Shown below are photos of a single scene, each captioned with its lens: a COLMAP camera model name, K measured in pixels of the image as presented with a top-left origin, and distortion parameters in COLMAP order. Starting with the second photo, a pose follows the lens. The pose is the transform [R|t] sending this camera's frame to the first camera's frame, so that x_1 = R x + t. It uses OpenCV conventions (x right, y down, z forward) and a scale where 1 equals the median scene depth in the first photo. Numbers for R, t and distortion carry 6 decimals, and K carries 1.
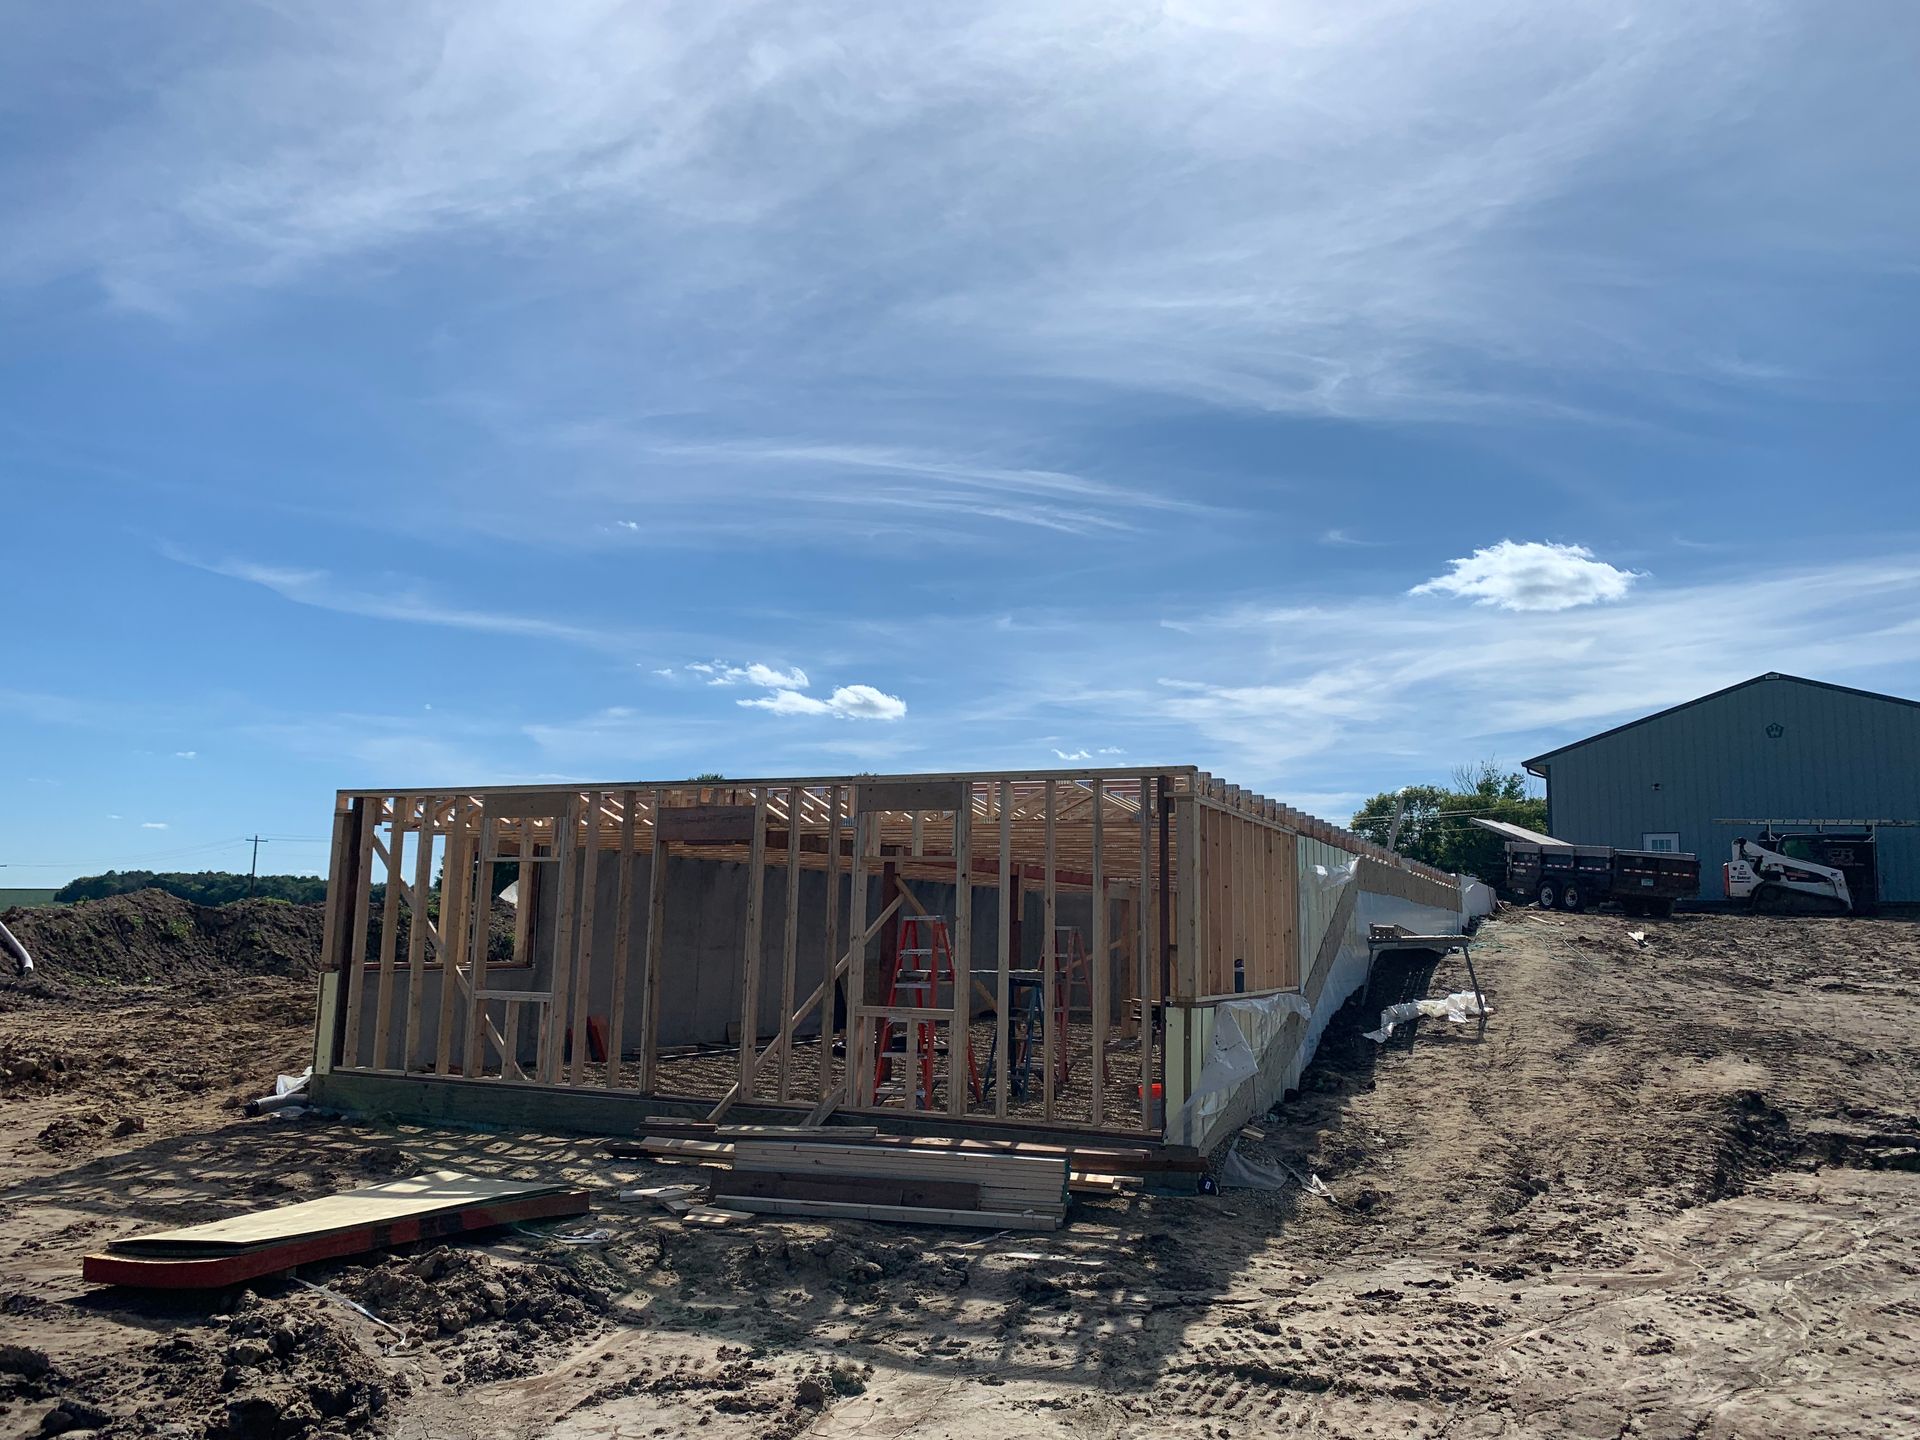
lens RADIAL K [[1526.5, 0, 942.6], [0, 1526.5, 693.3], [0, 0, 1]] dist [0.024675, -0.020842]
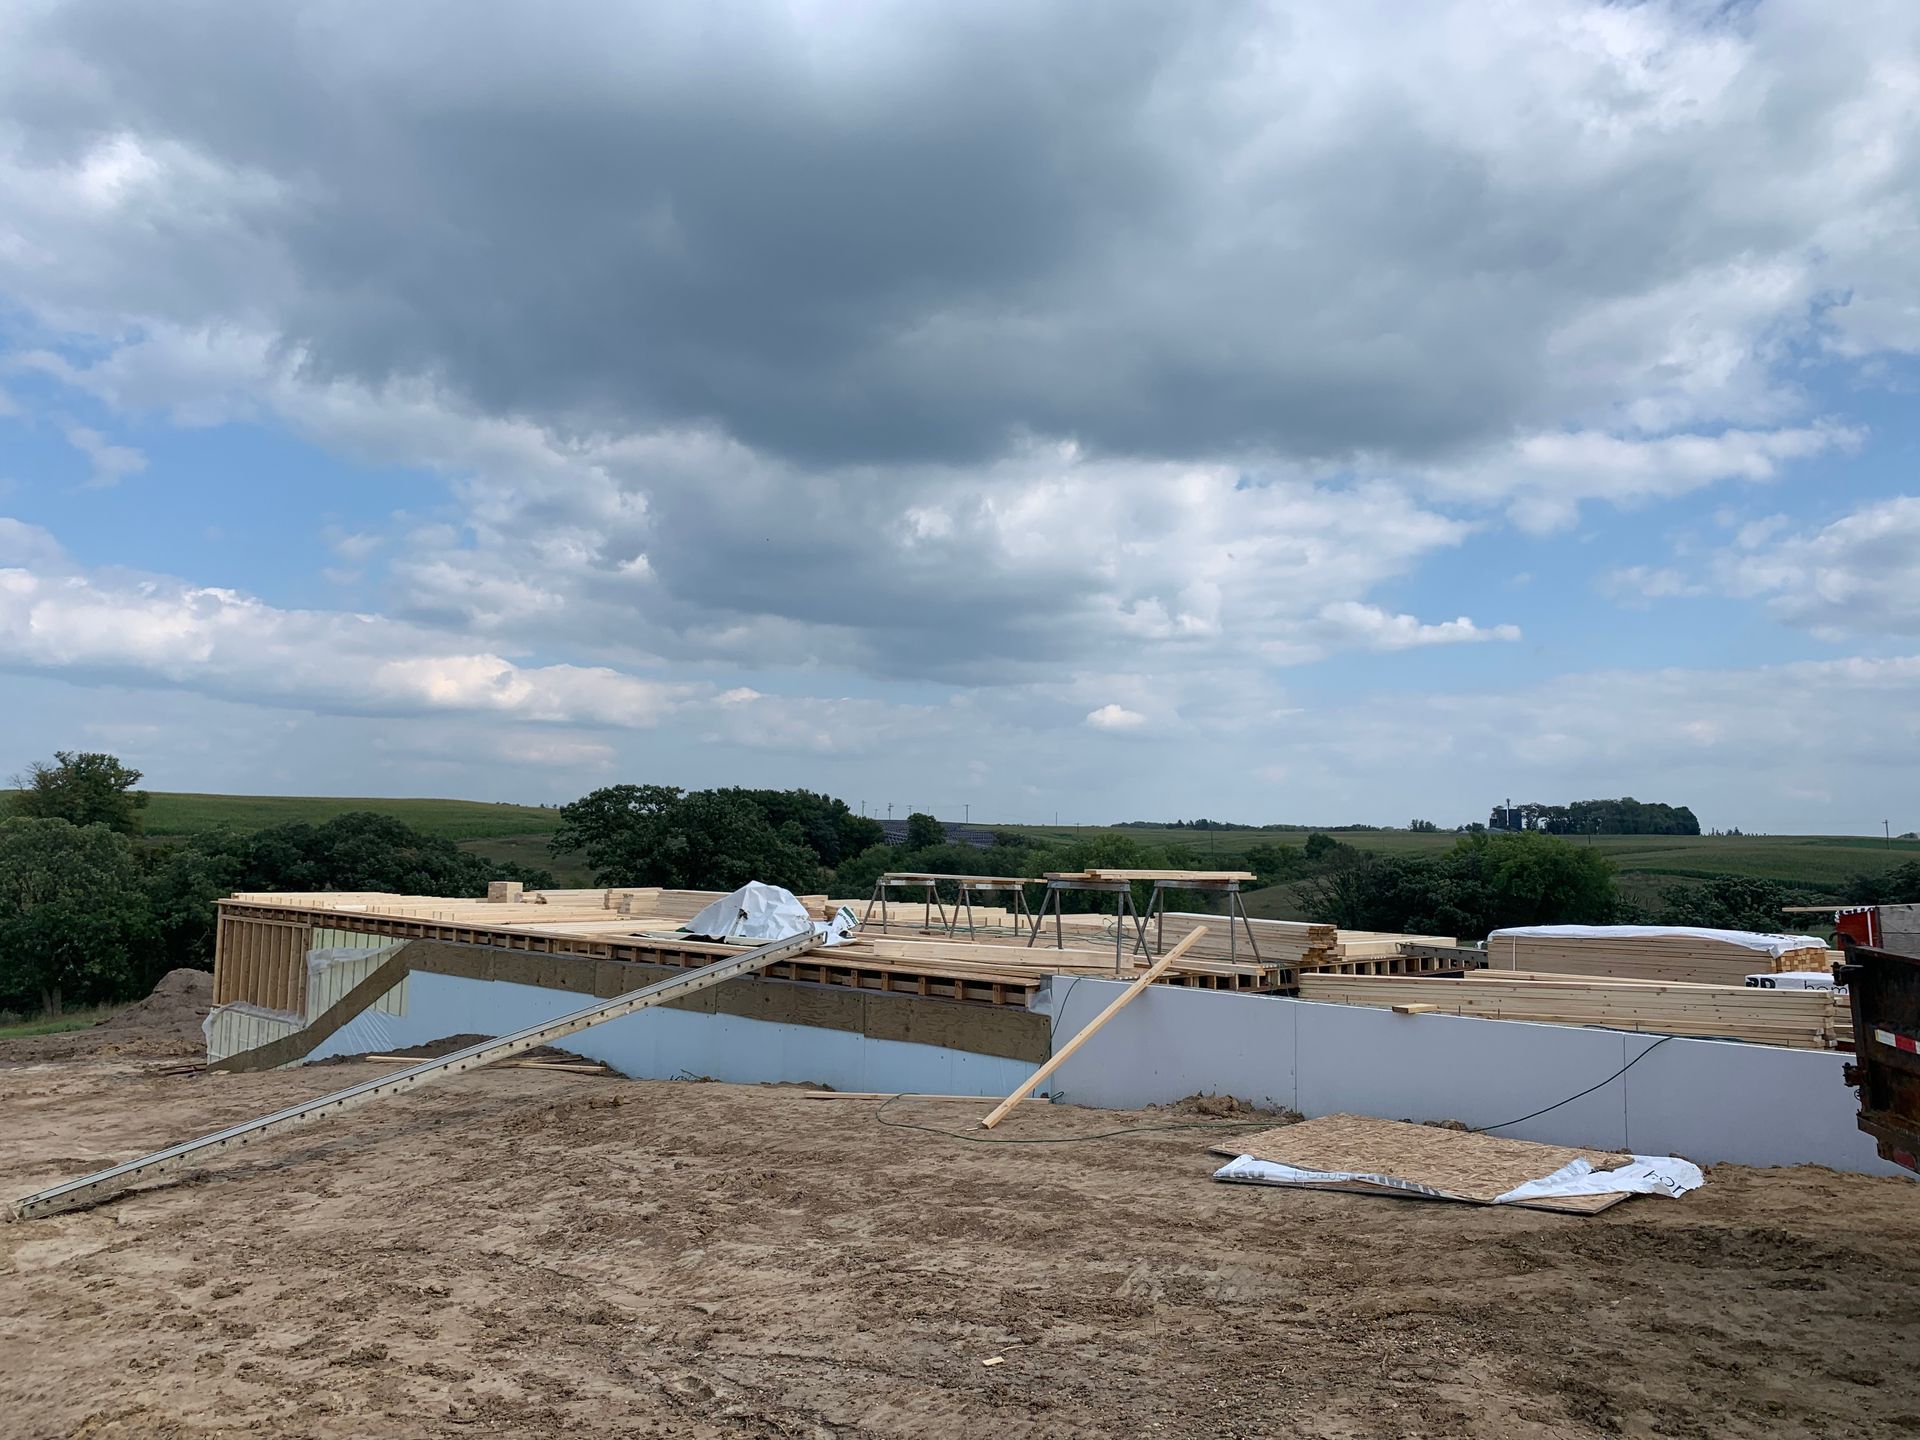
lens RADIAL K [[1527.0, 0, 969.7], [0, 1527.0, 698.0], [0, 0, 1]] dist [0.021354, -0.015835]
pose [[-0.337363, -0.106948, -0.935280, 2.196368], [0.133115, 0.978123, -0.159863, 0.296709], [0.931916, -0.178431, -0.315746, 3.174350]]
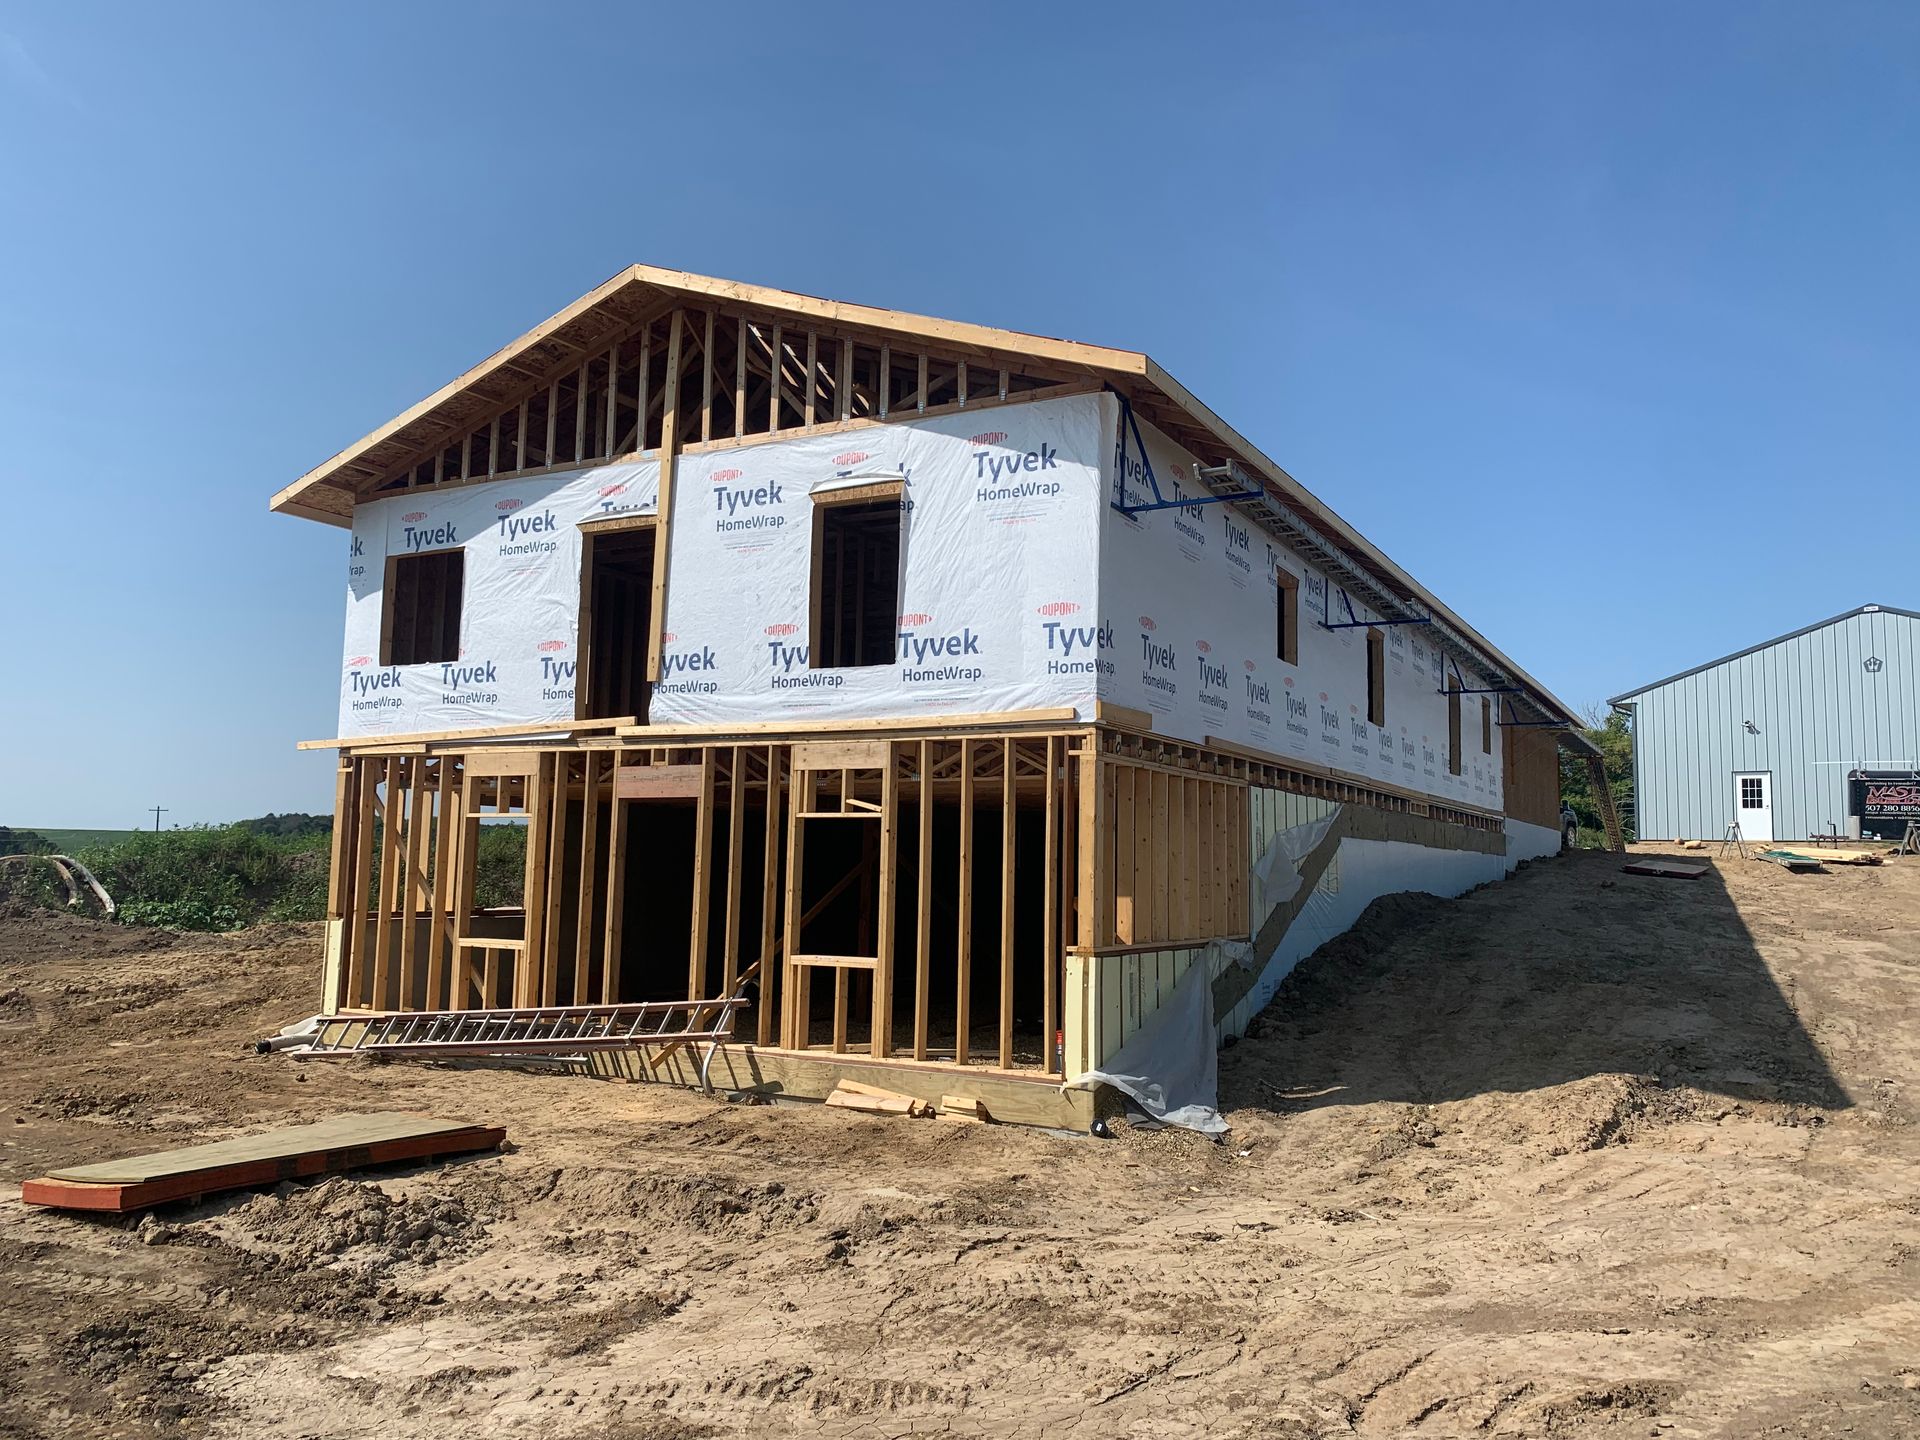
lens RADIAL K [[1526.5, 0, 942.6], [0, 1526.5, 693.3], [0, 0, 1]] dist [0.024675, -0.020842]
pose [[0.996415, -0.011892, -0.083756, 0.167408], [0.015220, 0.999115, 0.039216, -0.018176], [0.083216, -0.040350, 0.995714, -0.036310]]
